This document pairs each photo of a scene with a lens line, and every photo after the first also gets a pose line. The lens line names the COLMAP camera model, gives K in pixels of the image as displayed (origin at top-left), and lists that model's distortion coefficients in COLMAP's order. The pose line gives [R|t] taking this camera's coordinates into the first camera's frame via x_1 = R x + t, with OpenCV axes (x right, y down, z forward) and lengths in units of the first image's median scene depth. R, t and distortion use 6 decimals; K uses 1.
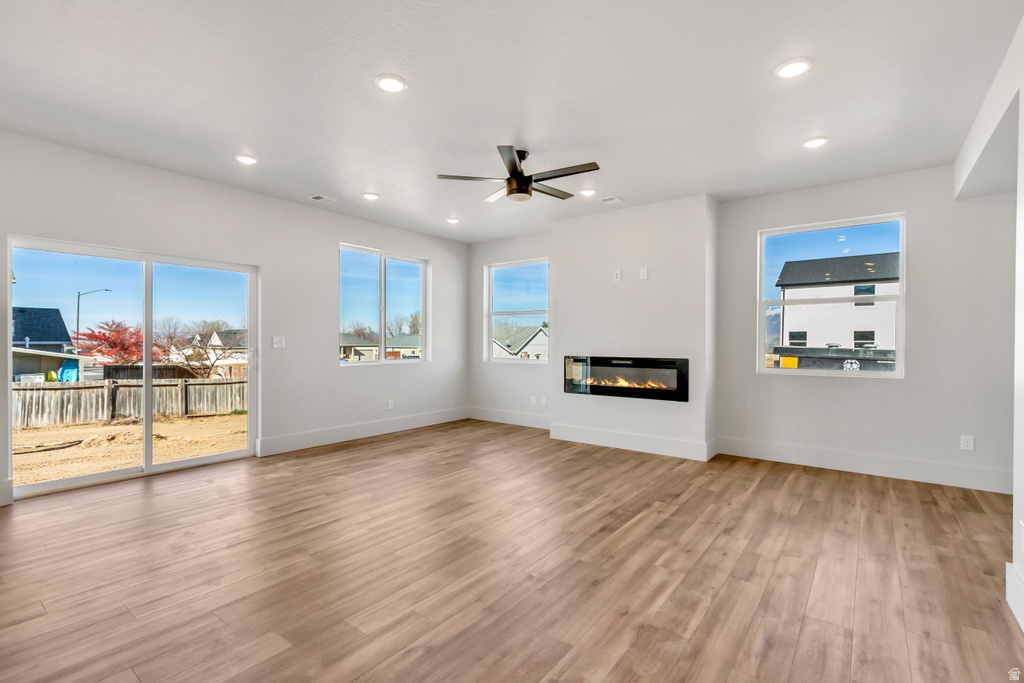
lens RADIAL K [[470.6, 0, 510.8], [0, 470.6, 338.0], [0, 0, 1]] dist [0.013159, -0.000039]
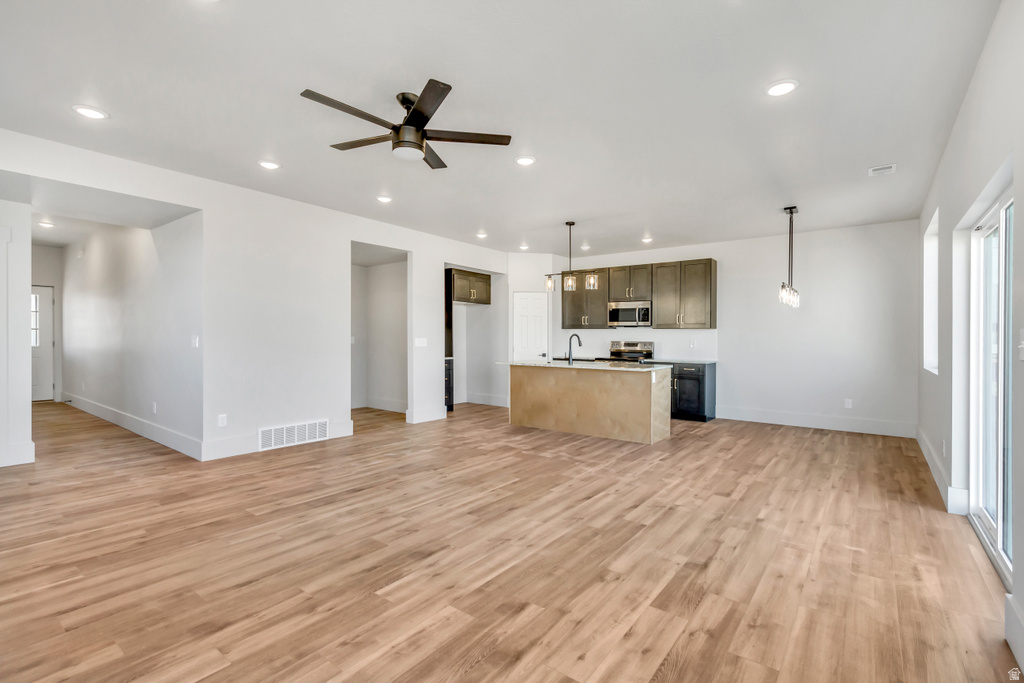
lens RADIAL K [[469.4, 0, 512.0], [0, 469.4, 341.5], [0, 0, 1]] dist [0.003727, -0.000463]
pose [[-0.999908, -0.013026, -0.003703, -0.144133], [-0.013019, 0.999913, -0.002014, 0.016914], [0.003729, -0.001965, -0.999991, 1.708105]]
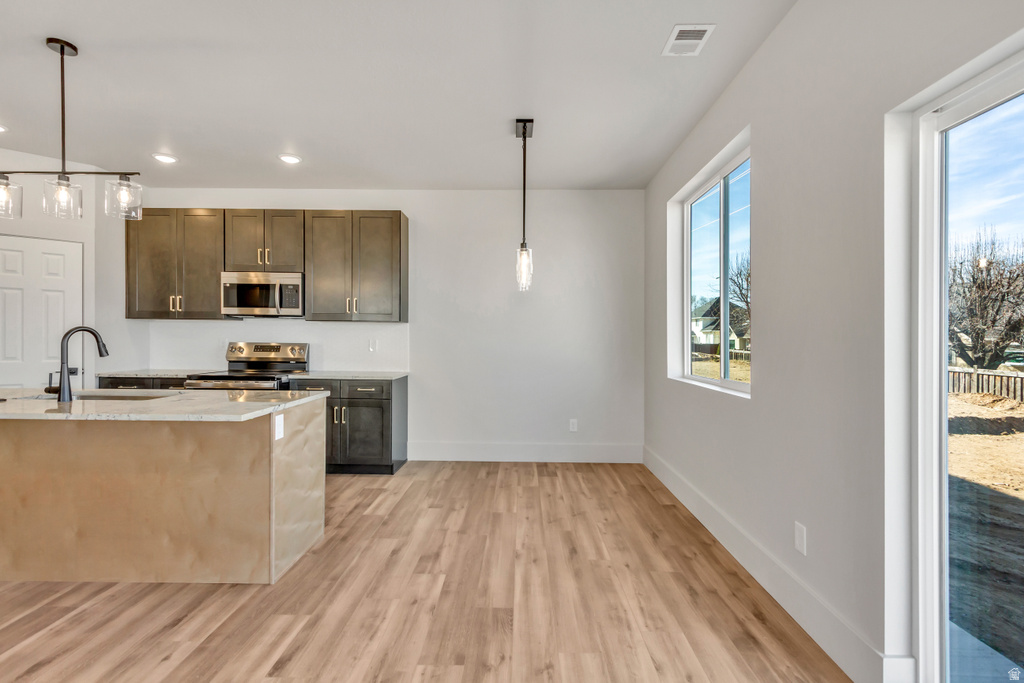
lens RADIAL K [[481.6, 0, 515.6], [0, 481.6, 343.5], [0, 0, 1]] dist [0.009198, -0.000994]
pose [[-0.801193, -0.005325, -0.598382, -0.435010], [-0.007457, 0.999972, 0.001086, 0.002613], [0.598359, 0.005332, -0.801210, 1.021070]]
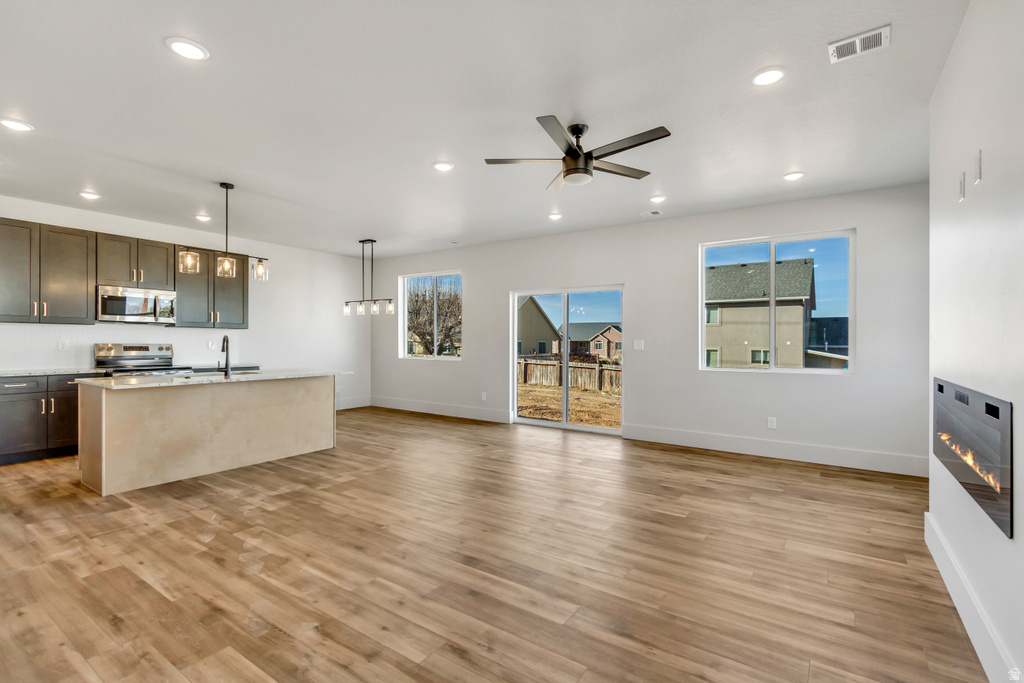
lens RADIAL K [[466.0, 0, 517.1], [0, 466.0, 337.0], [0, 0, 1]] dist [0.002591, -0.000048]
pose [[0.057640, -0.012766, -0.998256, 0.831410], [-0.000142, 0.999918, -0.012795, 0.003759], [0.998337, 0.000879, 0.057634, 0.803621]]
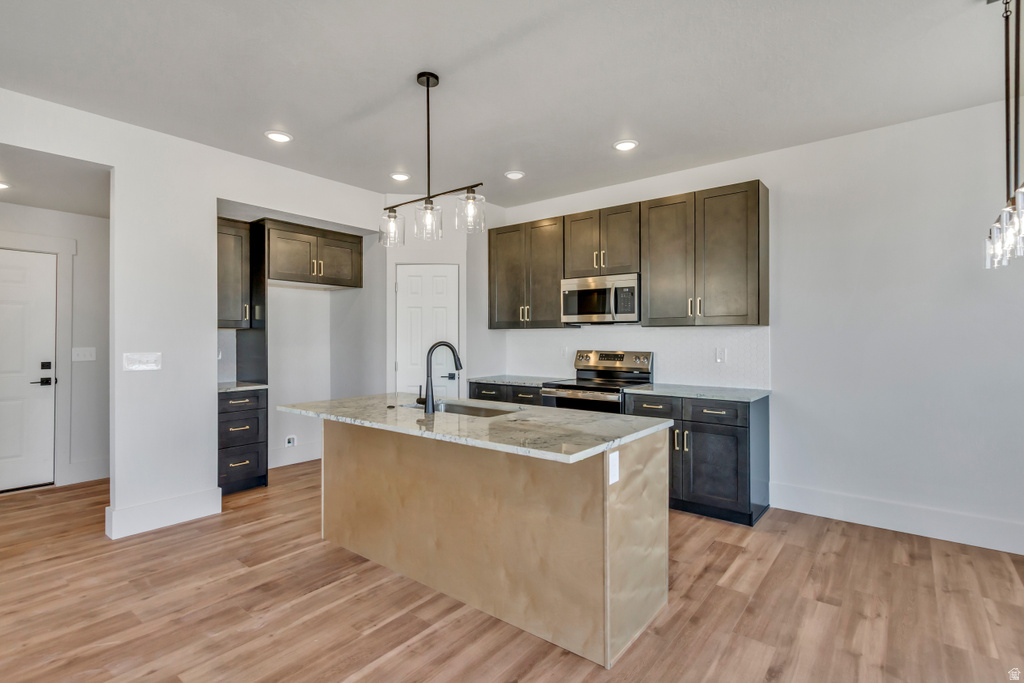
lens RADIAL K [[493.9, 0, 514.8], [0, 493.9, 340.5], [0, 0, 1]] dist [0.007515, -0.000442]
pose [[-0.999873, -0.002398, 0.015774, -0.470744], [-0.002443, 0.999993, -0.002794, -0.014487], [-0.015767, -0.002832, -0.999872, 0.845177]]
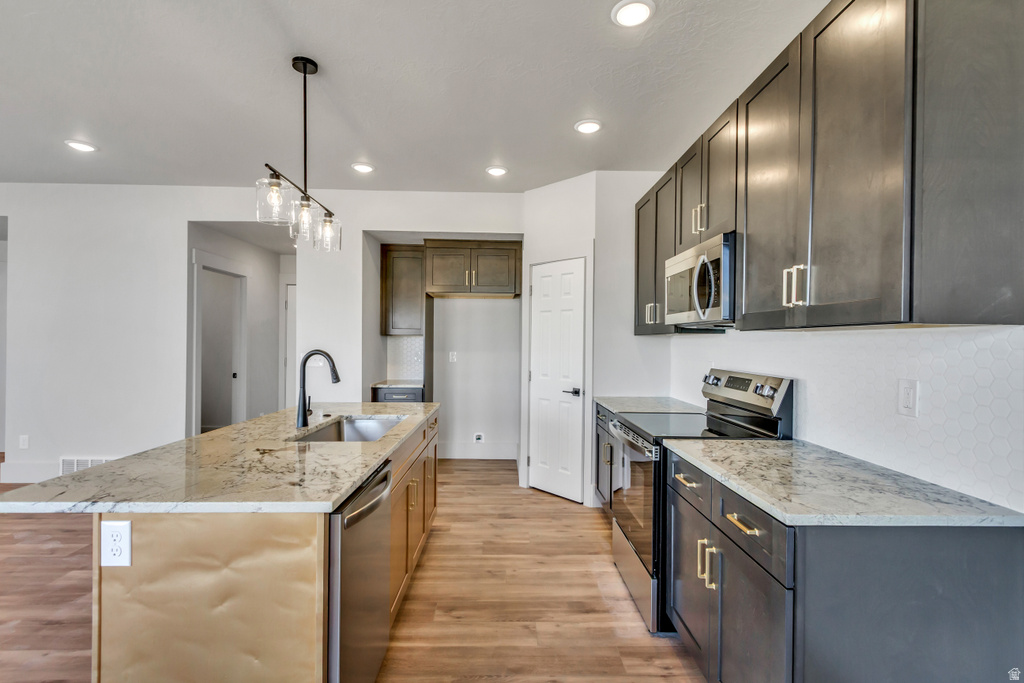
lens RADIAL K [[473.2, 0, 511.0], [0, 473.2, 345.7], [0, 0, 1]] dist [0.003406, 0.000614]
pose [[-0.622817, -0.016764, 0.782188, -0.975355], [-0.019862, 0.999787, 0.005613, -0.028110], [-0.782115, -0.012040, -0.623018, 0.337380]]
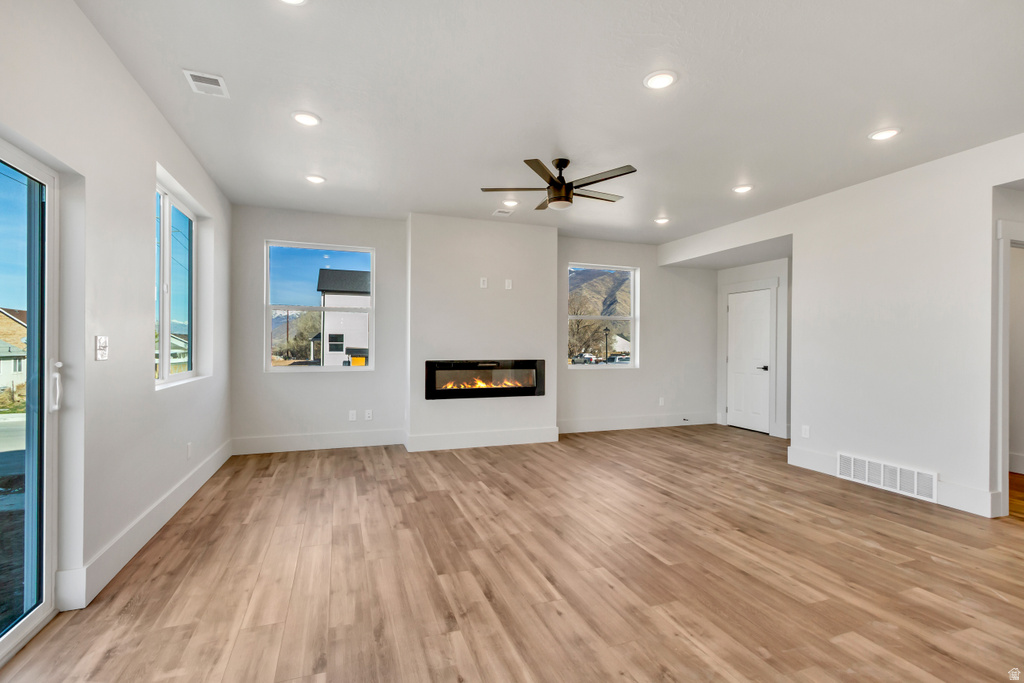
lens RADIAL K [[472.0, 0, 514.6], [0, 472.0, 335.0], [0, 0, 1]] dist [0.007406, -0.001274]
pose [[0.531715, 0.017299, 0.846747, -0.859682], [-0.010009, 0.999850, -0.014141, -0.001803], [-0.846864, -0.000956, 0.531808, 0.516413]]
